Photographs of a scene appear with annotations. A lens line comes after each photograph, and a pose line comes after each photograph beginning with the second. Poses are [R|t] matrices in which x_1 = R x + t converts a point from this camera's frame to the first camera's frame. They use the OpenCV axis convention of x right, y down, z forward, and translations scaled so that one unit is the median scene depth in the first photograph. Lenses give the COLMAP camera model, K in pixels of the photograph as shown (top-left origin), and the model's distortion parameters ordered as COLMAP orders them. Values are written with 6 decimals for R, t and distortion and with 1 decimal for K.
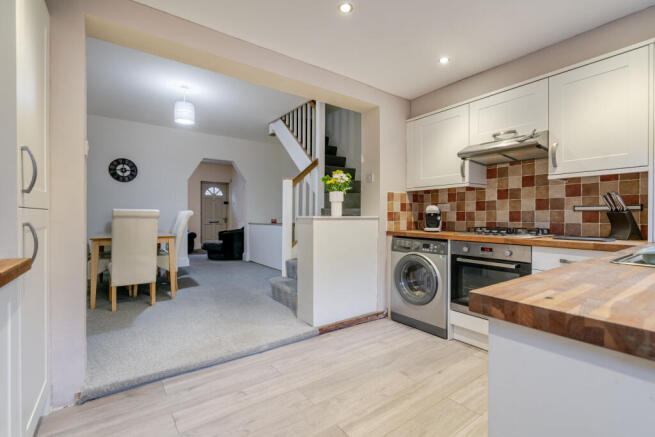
lens RADIAL K [[298.7, 0, 332.6], [0, 298.7, 214.6], [0, 0, 1]] dist [-0.005875, 0.002524]
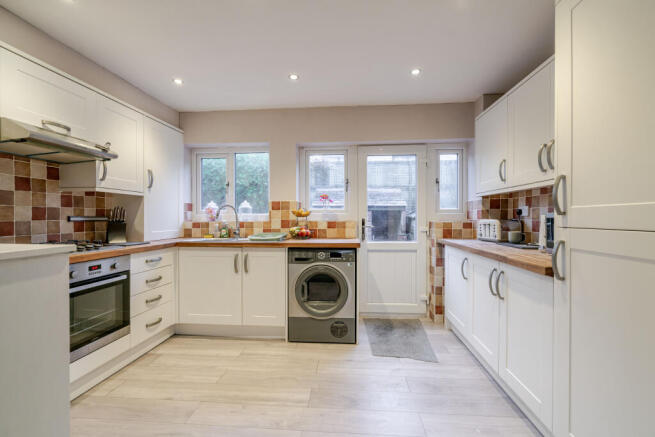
lens RADIAL K [[298.7, 0, 325.6], [0, 298.7, 220.0], [0, 0, 1]] dist [-0.005875, 0.002524]
pose [[-0.745058, -0.006152, 0.666971, -0.331865], [-0.002354, 0.999975, 0.006593, -0.015987], [-0.666995, 0.003342, -0.745054, 0.740208]]
